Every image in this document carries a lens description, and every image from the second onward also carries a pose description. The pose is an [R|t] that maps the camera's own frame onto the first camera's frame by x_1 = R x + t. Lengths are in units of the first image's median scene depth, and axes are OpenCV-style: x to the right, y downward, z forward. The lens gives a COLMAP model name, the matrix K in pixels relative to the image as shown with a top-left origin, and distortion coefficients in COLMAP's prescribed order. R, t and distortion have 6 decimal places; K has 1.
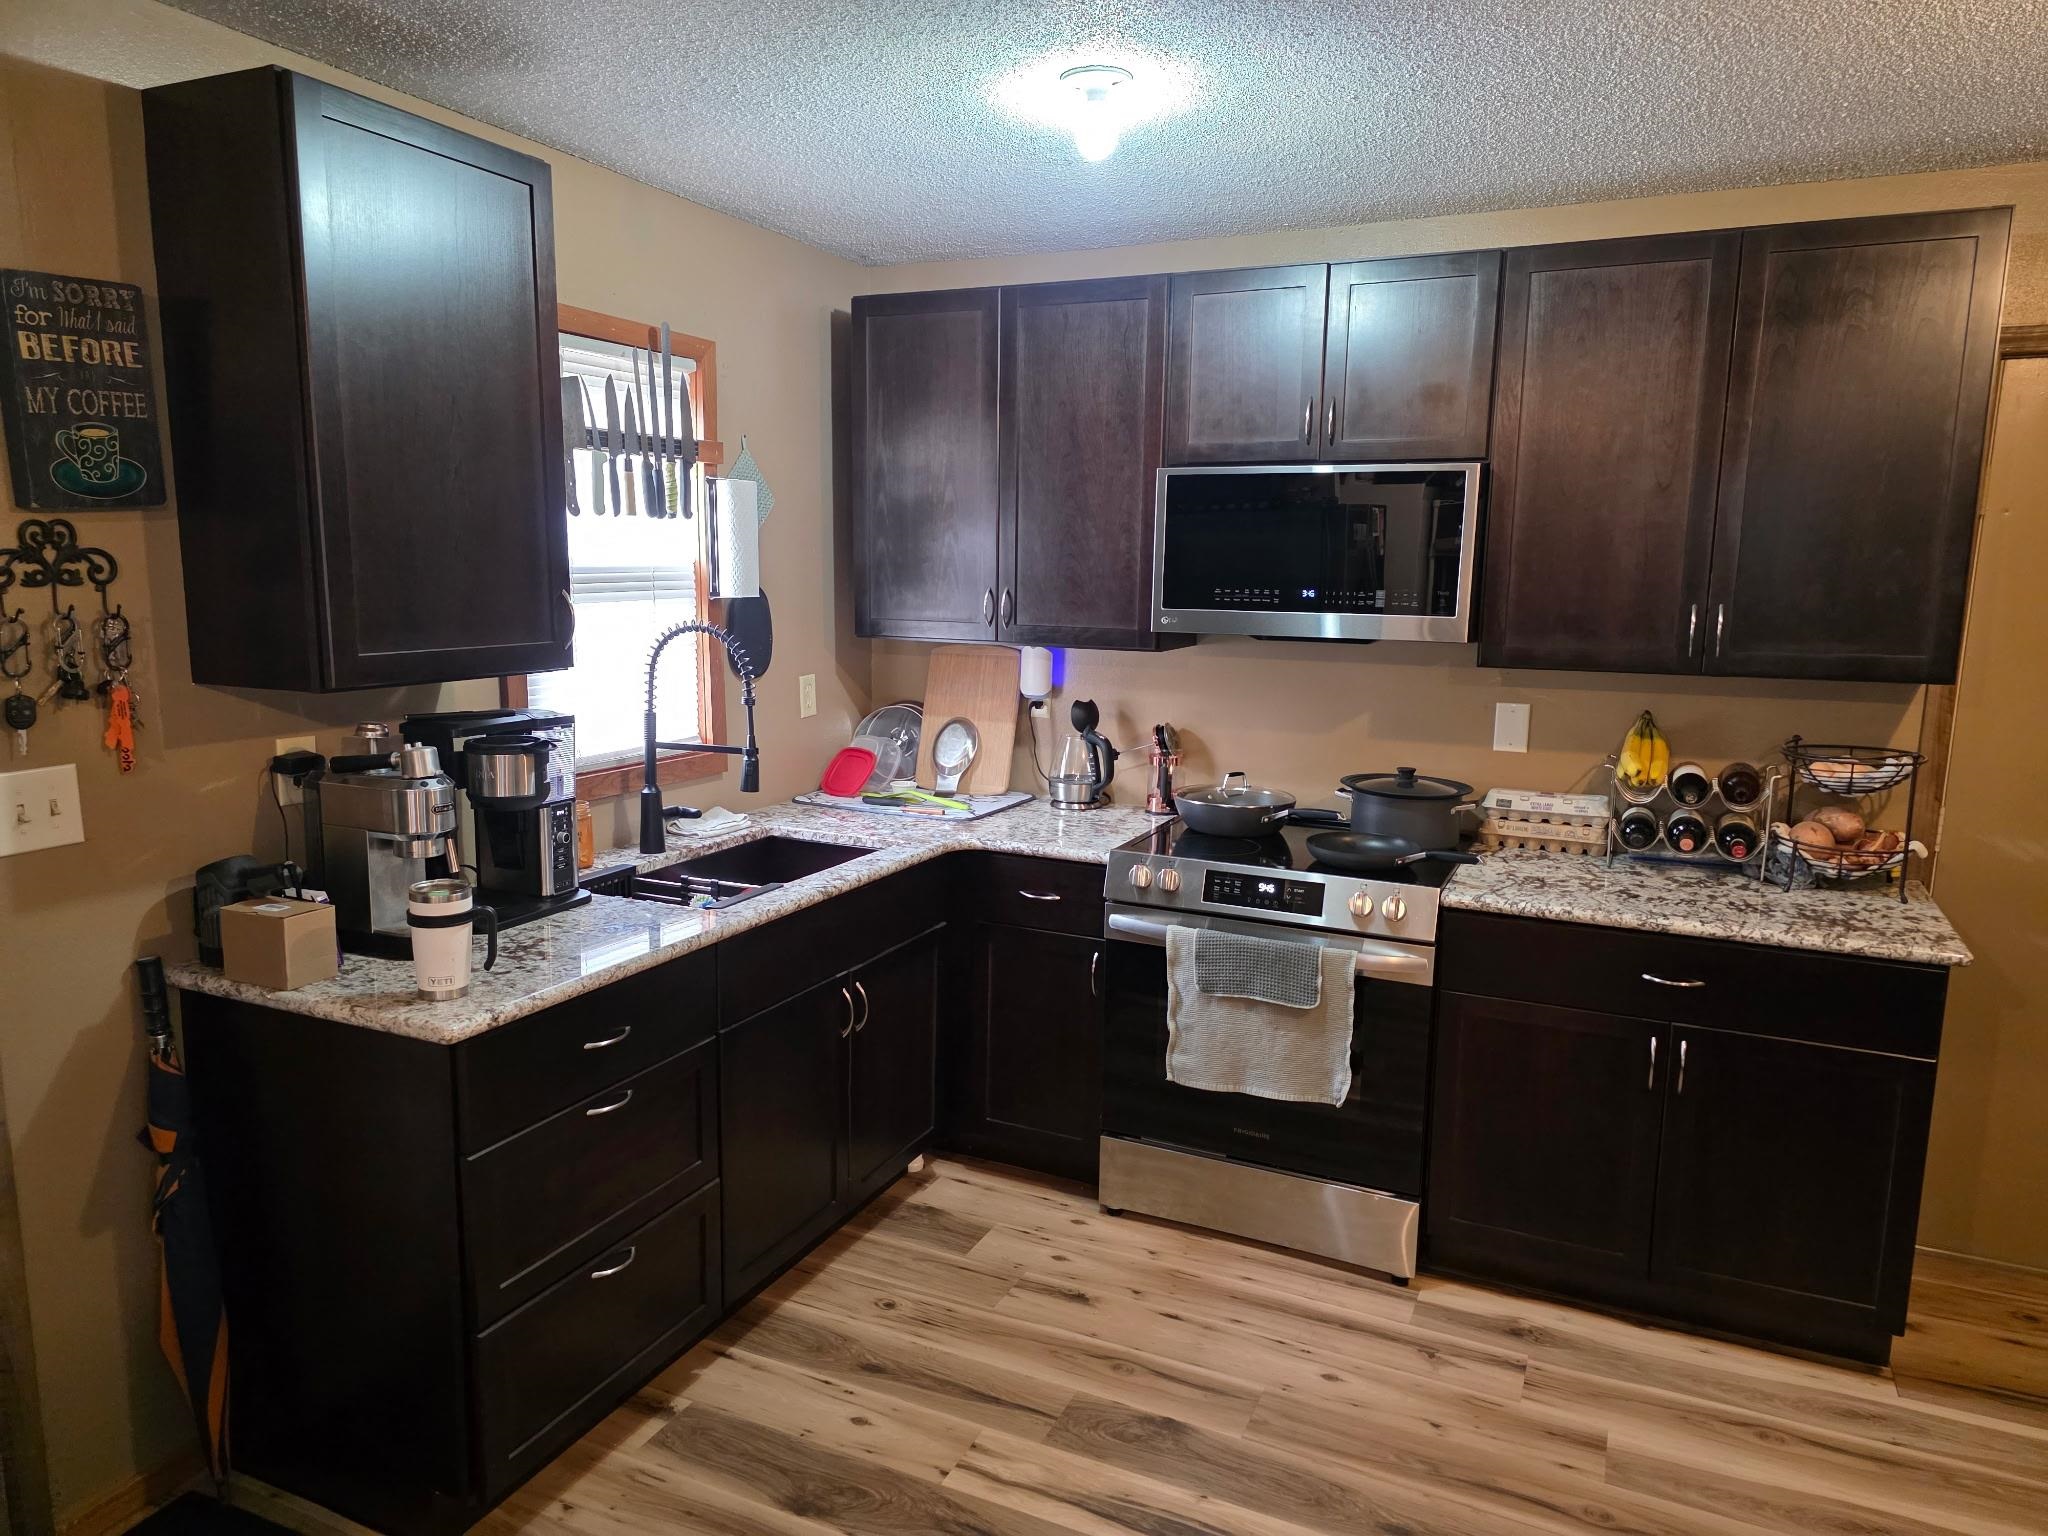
lens RADIAL K [[1376.1, 0, 1029.8], [0, 1376.1, 775.3], [0, 0, 1]] dist [0.078097, -0.053170]
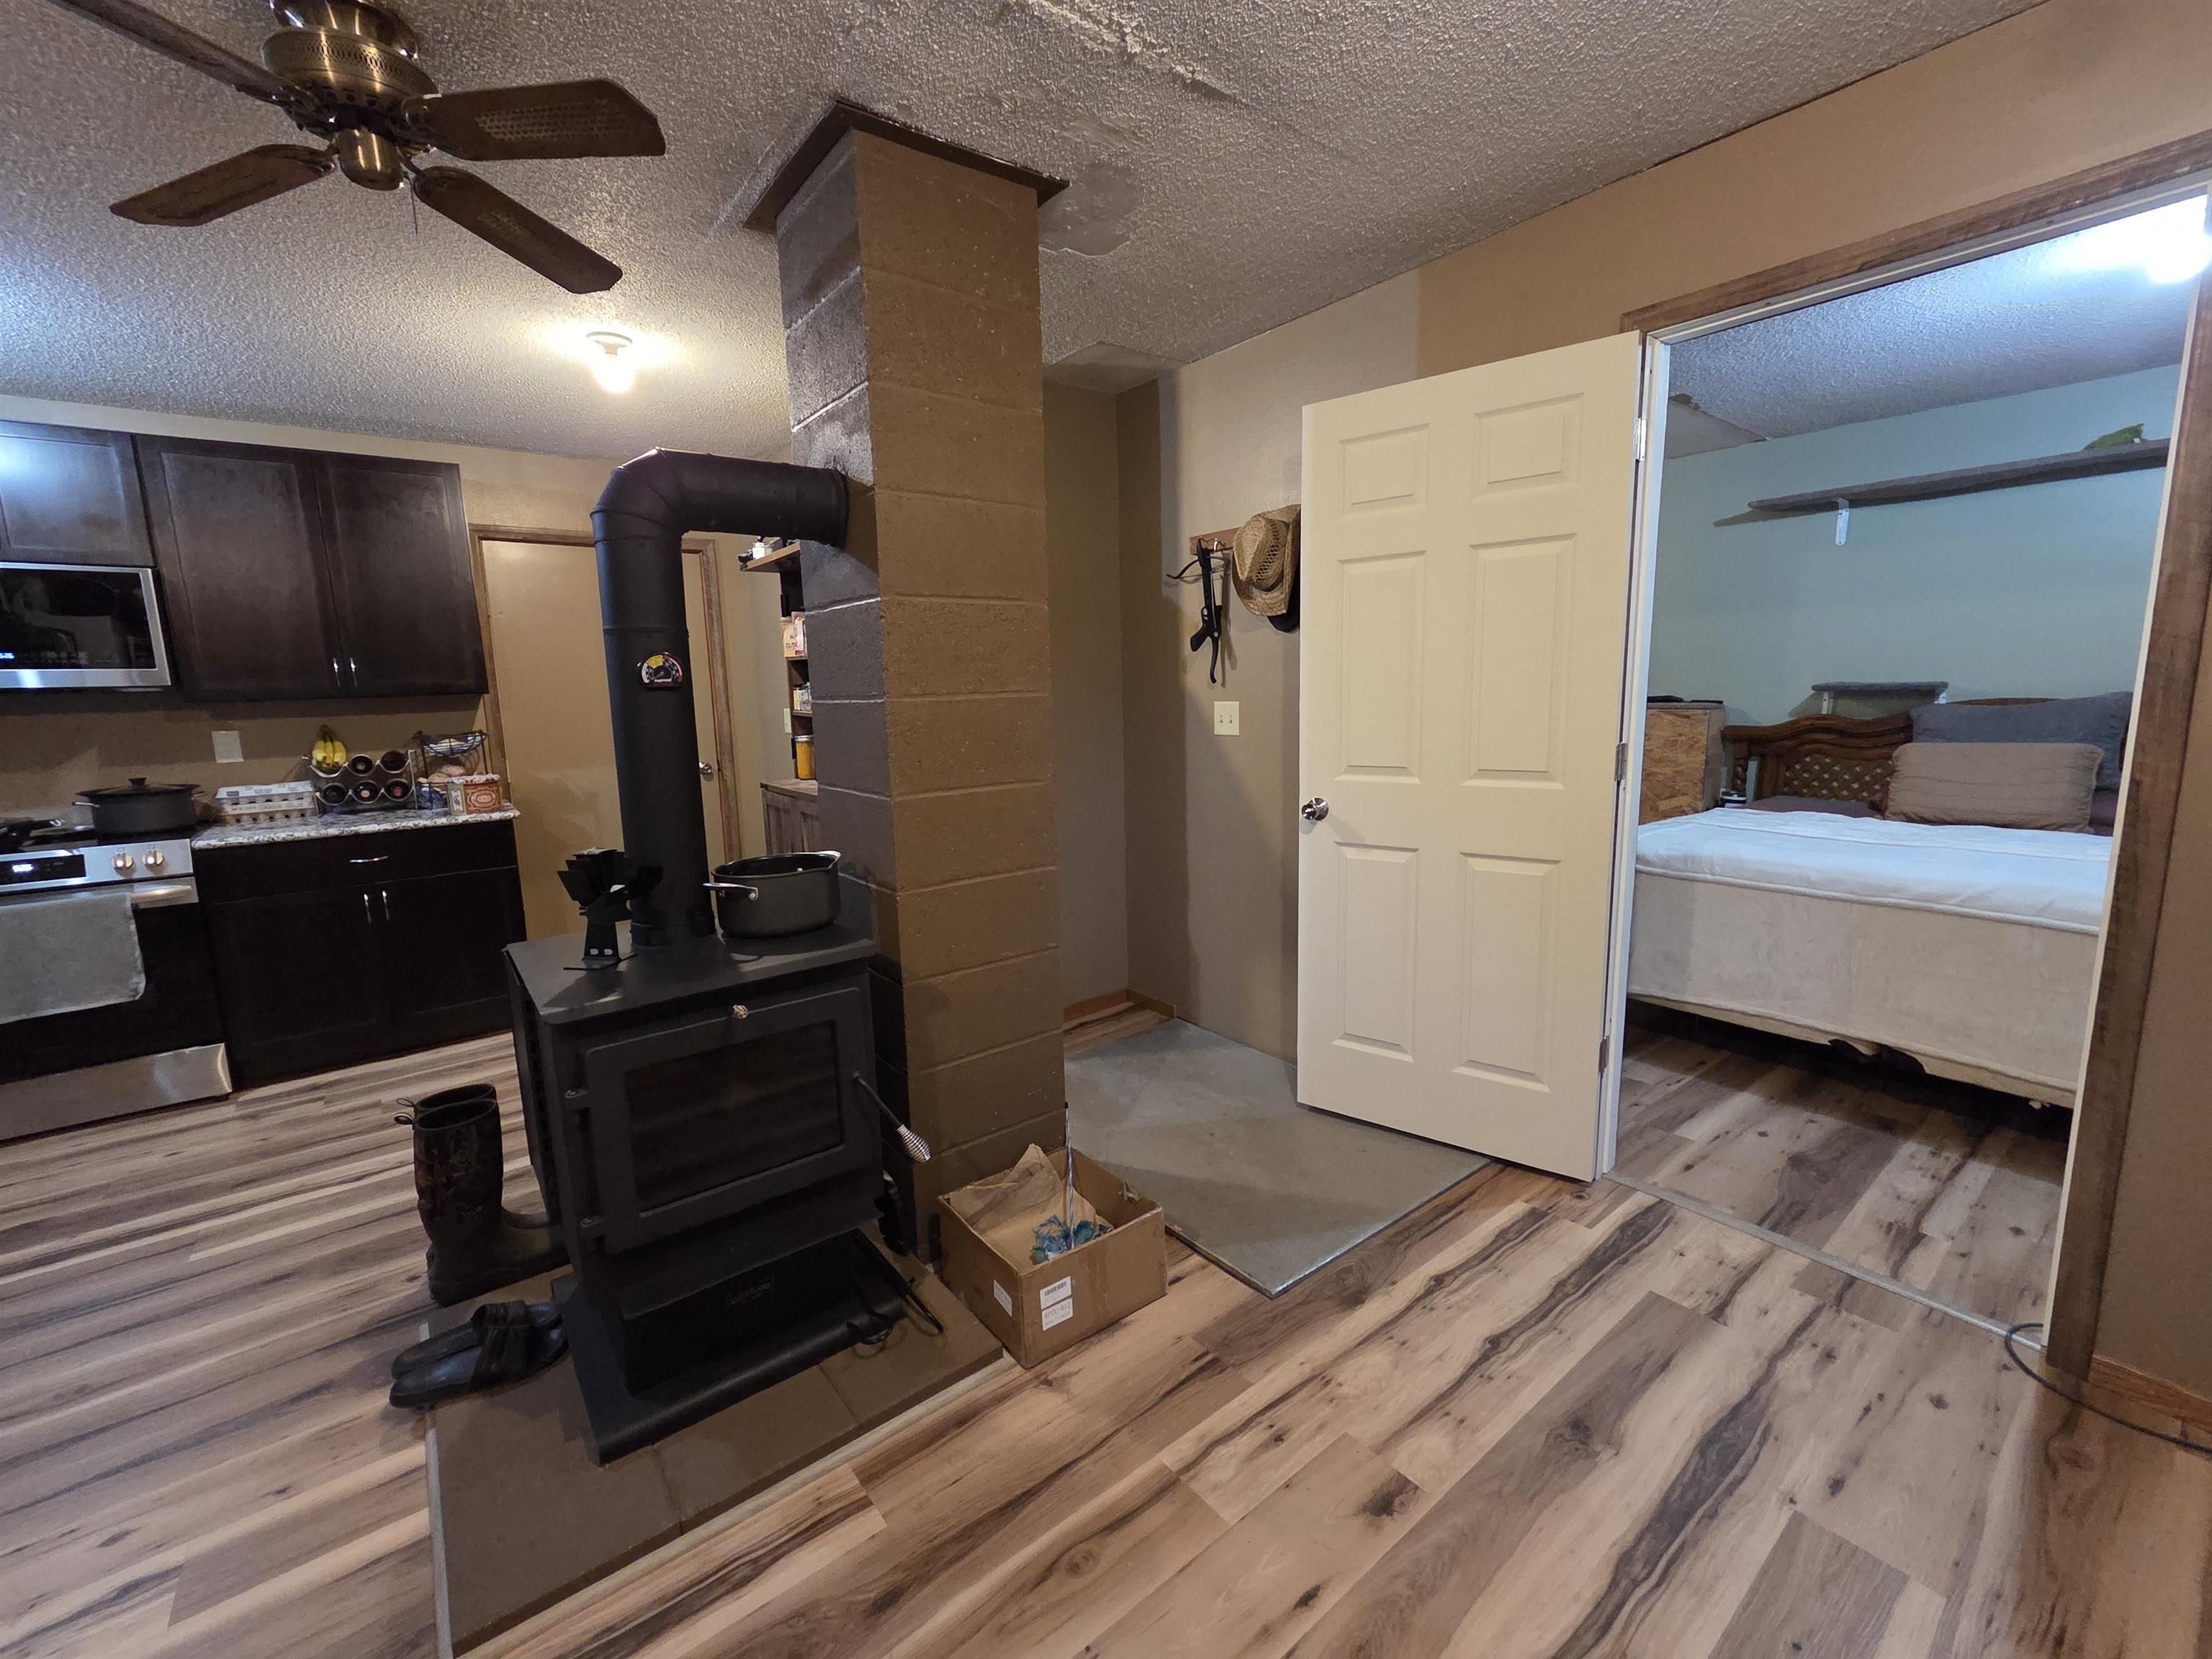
lens RADIAL K [[910.1, 0, 1097.6], [0, 910.1, 819.1], [0, 0, 1]] dist [0.000188, 0.000730]
pose [[0.465418, -0.159849, 0.870537, -0.113574], [0.180241, 0.980064, 0.083598, 0.154120], [-0.866544, 0.117999, 0.484951, -0.374419]]
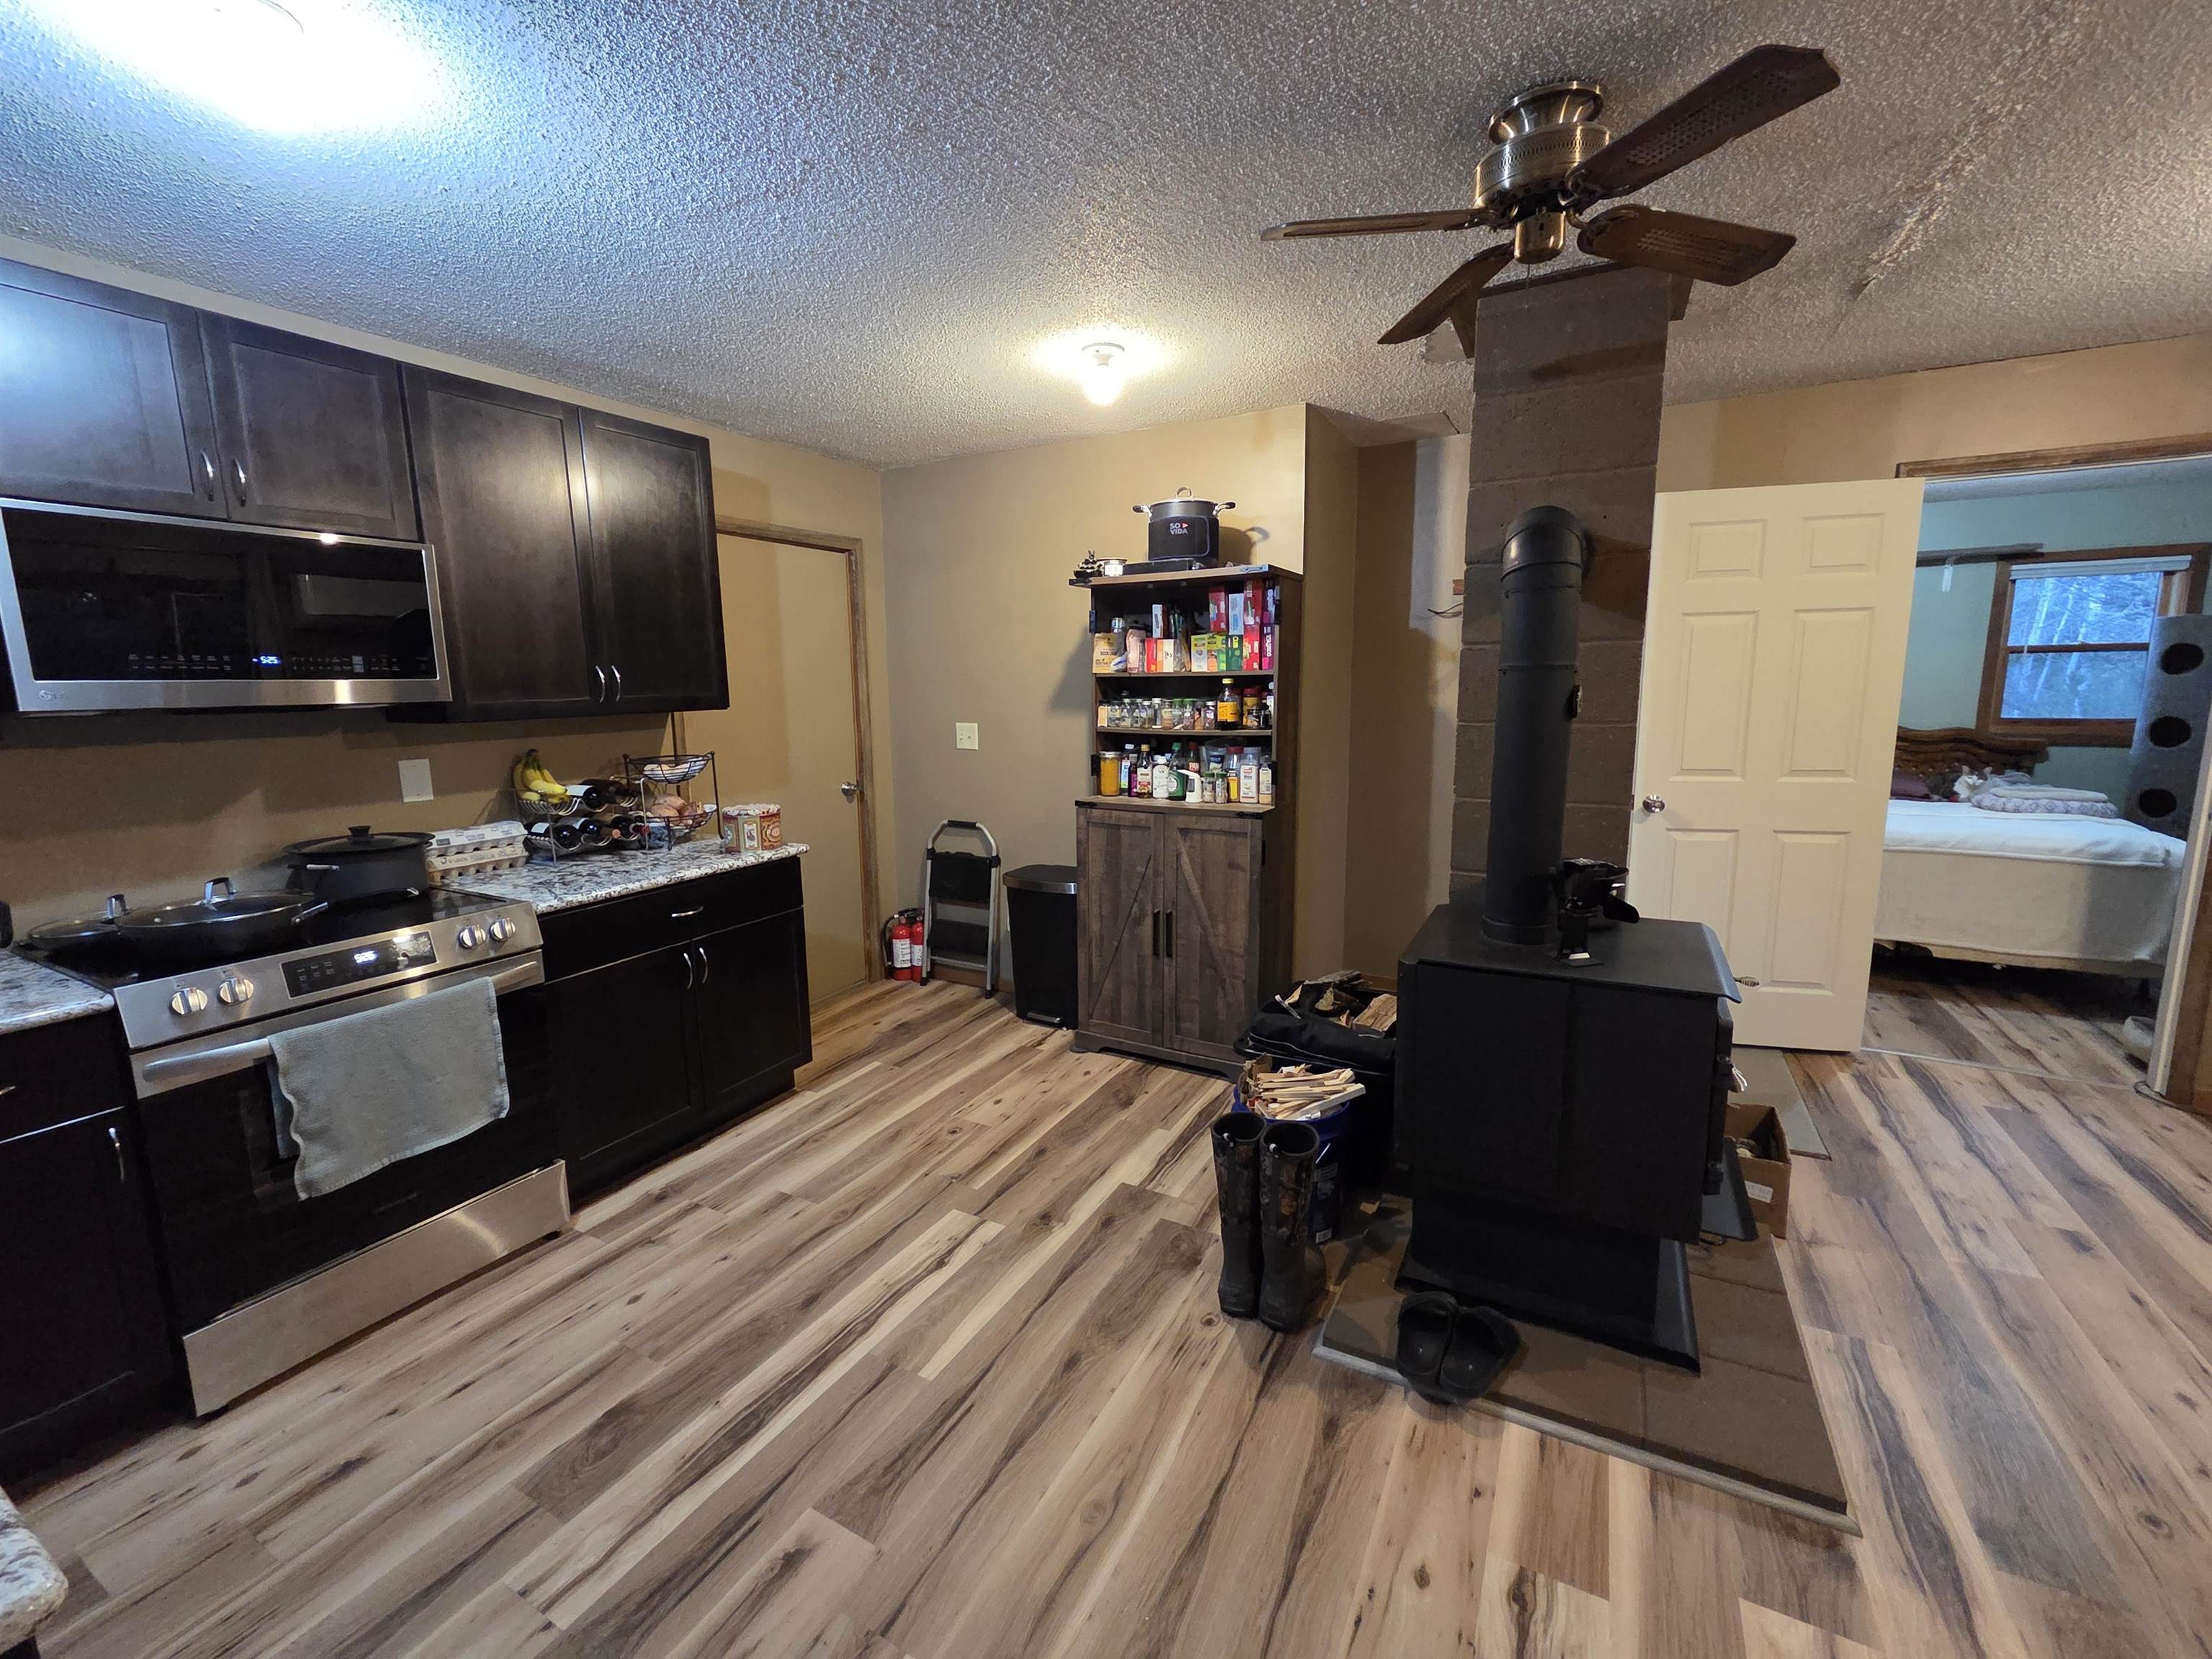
lens RADIAL K [[910.1, 0, 1097.6], [0, 910.1, 819.1], [0, 0, 1]] dist [0.000188, 0.000730]
pose [[0.077612, -0.168031, 0.982722, -0.415886], [0.179651, 0.971917, 0.151995, -0.018450], [-0.980664, 0.164750, 0.105619, 0.414514]]
